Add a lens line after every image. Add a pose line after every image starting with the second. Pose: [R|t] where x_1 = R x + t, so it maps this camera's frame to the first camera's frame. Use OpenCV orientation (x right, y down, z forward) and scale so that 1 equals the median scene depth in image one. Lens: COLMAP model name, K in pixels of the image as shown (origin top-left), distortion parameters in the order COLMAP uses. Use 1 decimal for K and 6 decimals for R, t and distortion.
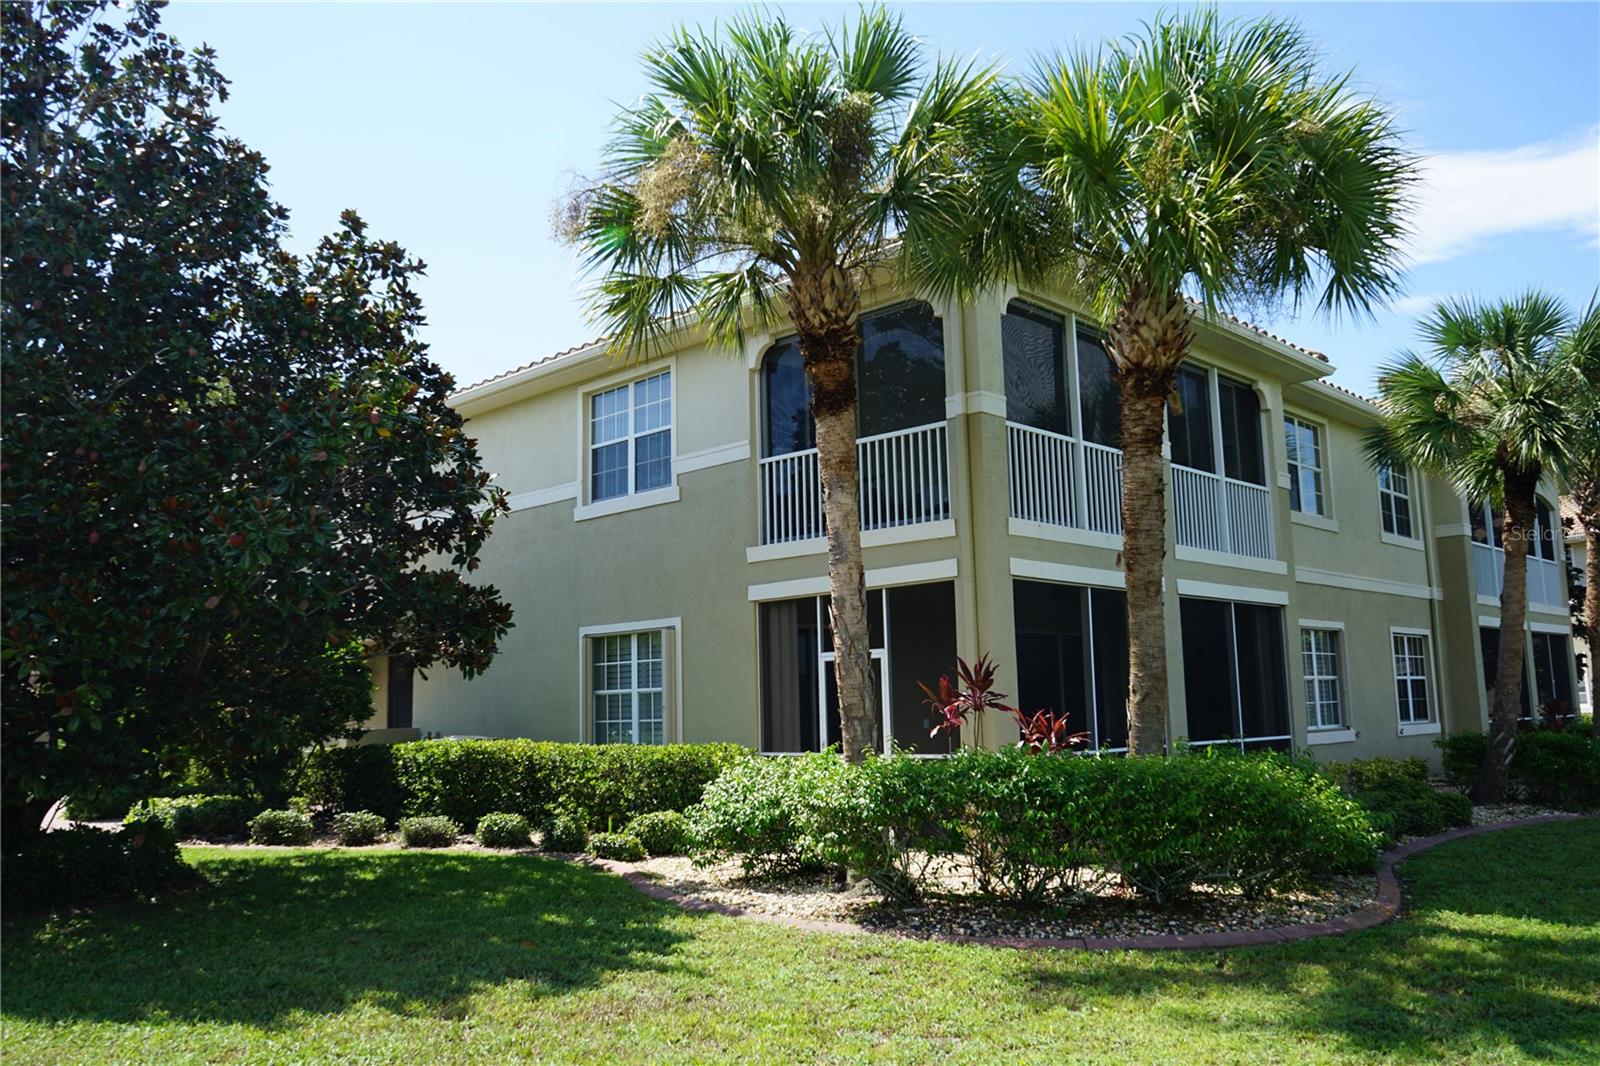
lens RADIAL K [[1275.4, 0, 800.0], [0, 1275.4, 533.0], [0, 0, 1]] dist [-0.010593, 0.012404]
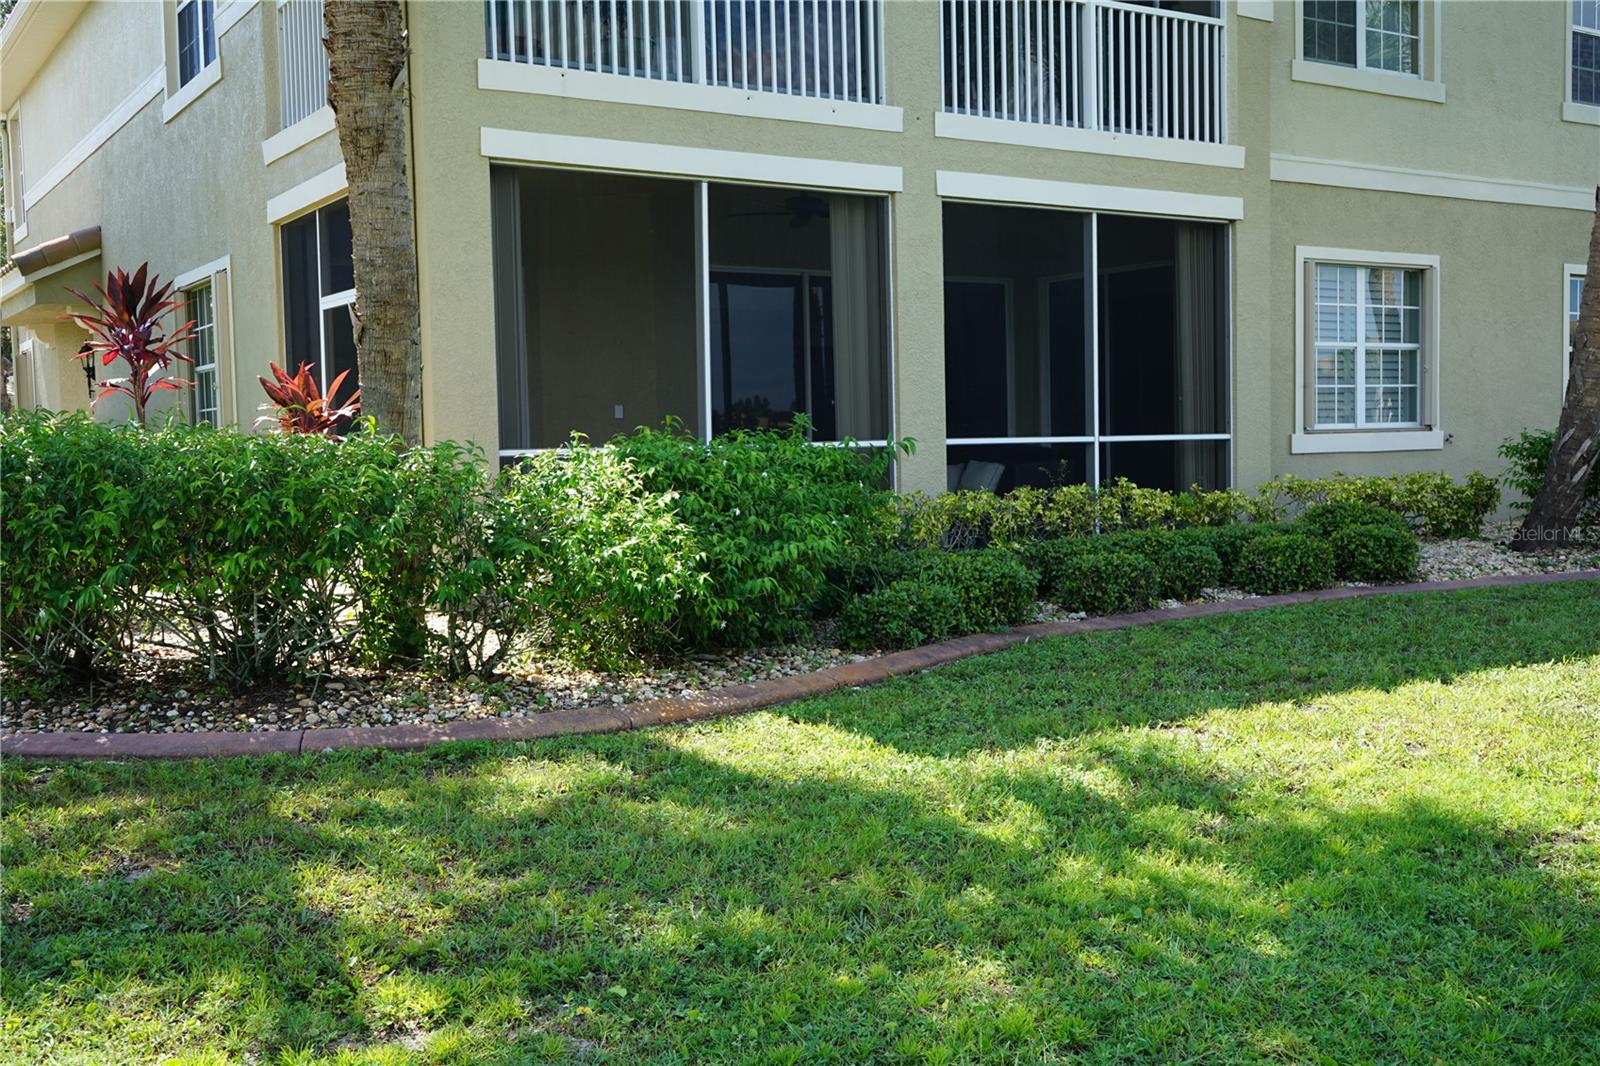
lens RADIAL K [[1633.6, 0, 800.0], [0, 1633.6, 533.0], [0, 0, 1]] dist [-0.008656, -0.000860]
pose [[0.967999, 0.020124, -0.250145, 0.373591], [0.029915, 0.980419, 0.194637, 0.045124], [0.249164, -0.195891, 0.948443, 0.185632]]
